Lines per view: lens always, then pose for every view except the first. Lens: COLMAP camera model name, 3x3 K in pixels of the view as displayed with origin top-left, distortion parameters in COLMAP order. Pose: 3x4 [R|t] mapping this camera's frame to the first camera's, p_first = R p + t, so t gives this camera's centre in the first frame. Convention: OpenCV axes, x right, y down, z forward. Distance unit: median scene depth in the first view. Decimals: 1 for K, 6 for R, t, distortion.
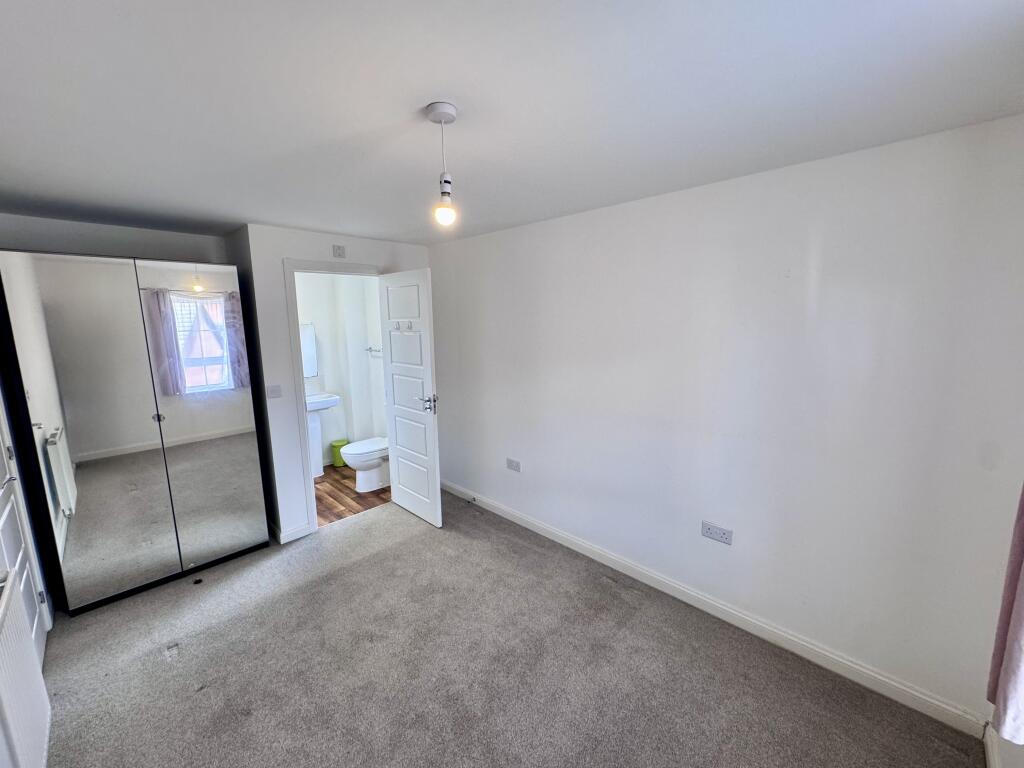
lens RADIAL K [[407.4, 0, 513.6], [0, 407.4, 381.4], [0, 0, 1]] dist [-0.002598, -0.000007]
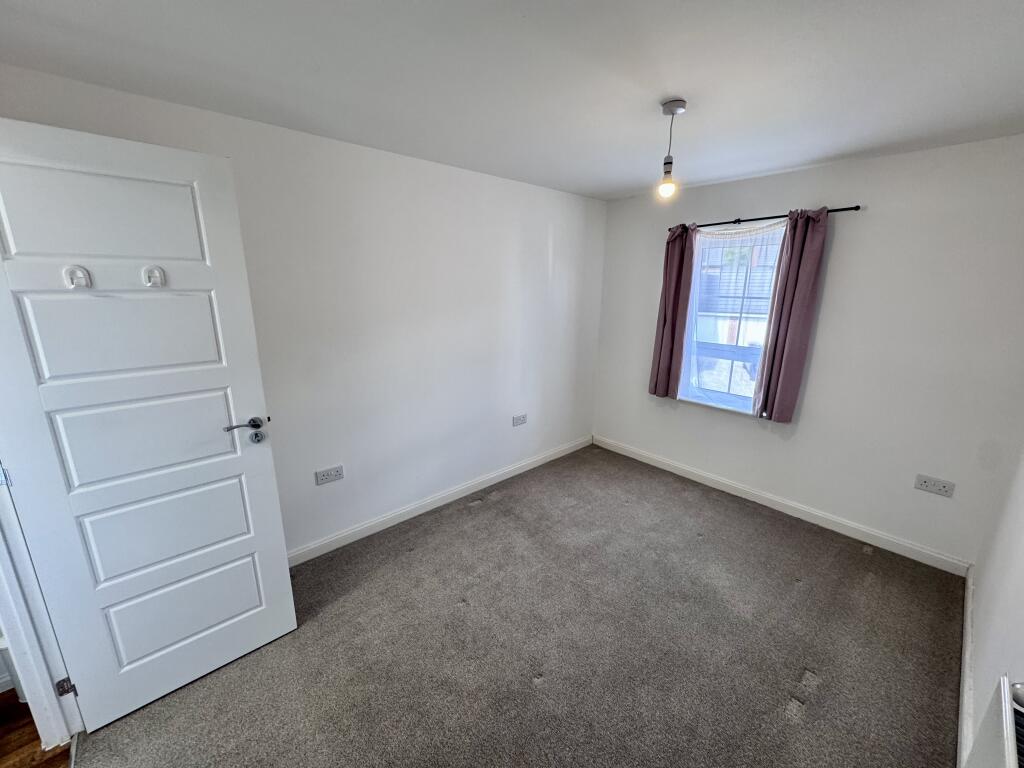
lens RADIAL K [[407.4, 0, 512.0], [0, 407.4, 385.5], [0, 0, 1]] dist [-0.002598, -0.000007]
pose [[0.068912, -0.228476, 0.971107, -0.687719], [0.154886, 0.964068, 0.215829, -0.062686], [-0.985526, 0.135538, 0.101824, 0.611990]]
